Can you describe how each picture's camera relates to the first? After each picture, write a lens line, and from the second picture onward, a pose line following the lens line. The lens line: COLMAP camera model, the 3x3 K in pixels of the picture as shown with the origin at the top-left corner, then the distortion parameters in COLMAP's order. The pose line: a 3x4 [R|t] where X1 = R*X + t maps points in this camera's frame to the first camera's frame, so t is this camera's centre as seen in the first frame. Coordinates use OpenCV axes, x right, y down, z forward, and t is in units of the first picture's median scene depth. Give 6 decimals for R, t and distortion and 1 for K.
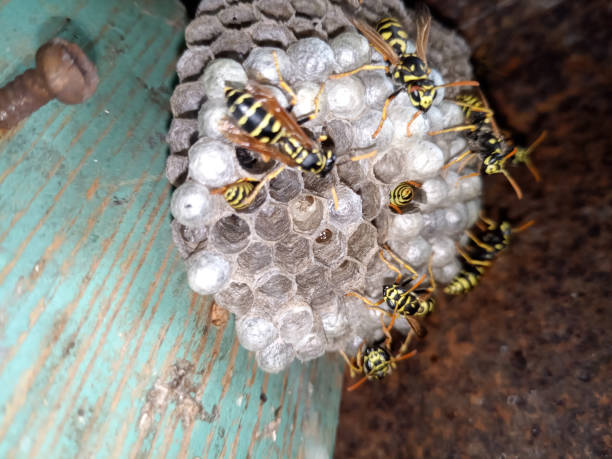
lens RADIAL K [[524.4, 0, 310.1], [0, 524.4, 223.4], [0, 0, 1]] dist [-0.096556, 0.061091]
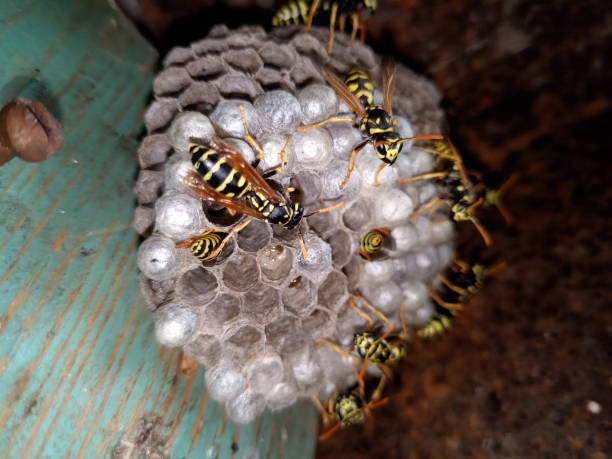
lens RADIAL K [[524.4, 0, 310.1], [0, 524.4, 223.4], [0, 0, 1]] dist [-0.096556, 0.061091]
pose [[0.999584, -0.004944, 0.028413, 0.029471], [0.006375, 0.998704, -0.050496, -0.041441], [-0.028127, 0.050656, 0.998320, -0.004183]]
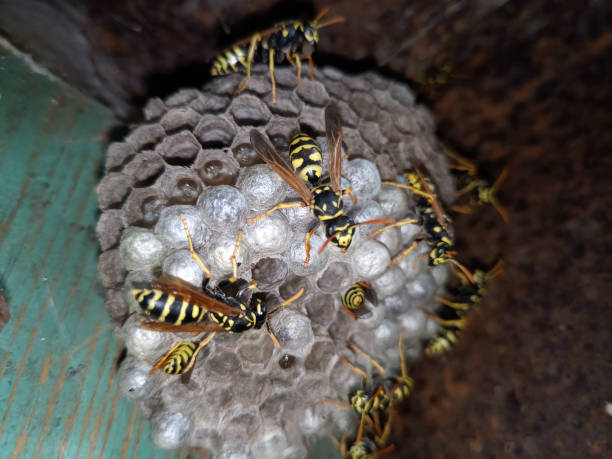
lens RADIAL K [[527.2, 0, 306.0], [0, 527.2, 229.5], [0, 0, 1]] dist [-0.099306, 0.062453]
pose [[0.980141, -0.181933, -0.078890, 0.194967], [0.189881, 0.975752, 0.108873, -0.311831], [0.057170, -0.121690, 0.990920, 0.038089]]
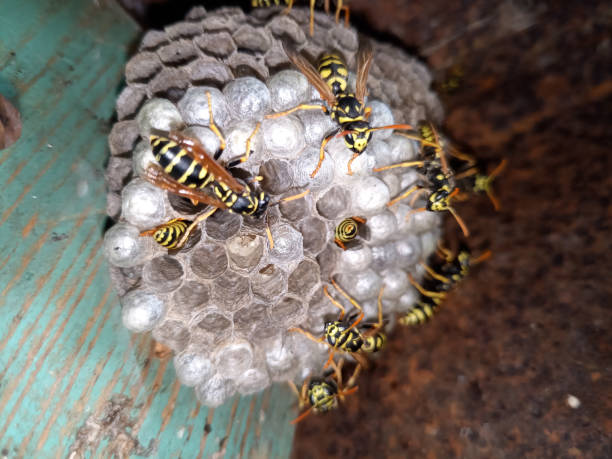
lens RADIAL K [[524.4, 0, 310.1], [0, 524.4, 223.4], [0, 0, 1]] dist [-0.096556, 0.061091]
pose [[0.999835, 0.014592, -0.010865, 0.119875], [-0.014553, 0.999888, 0.003624, -0.072698], [0.010917, -0.003465, 0.999934, 0.003934]]
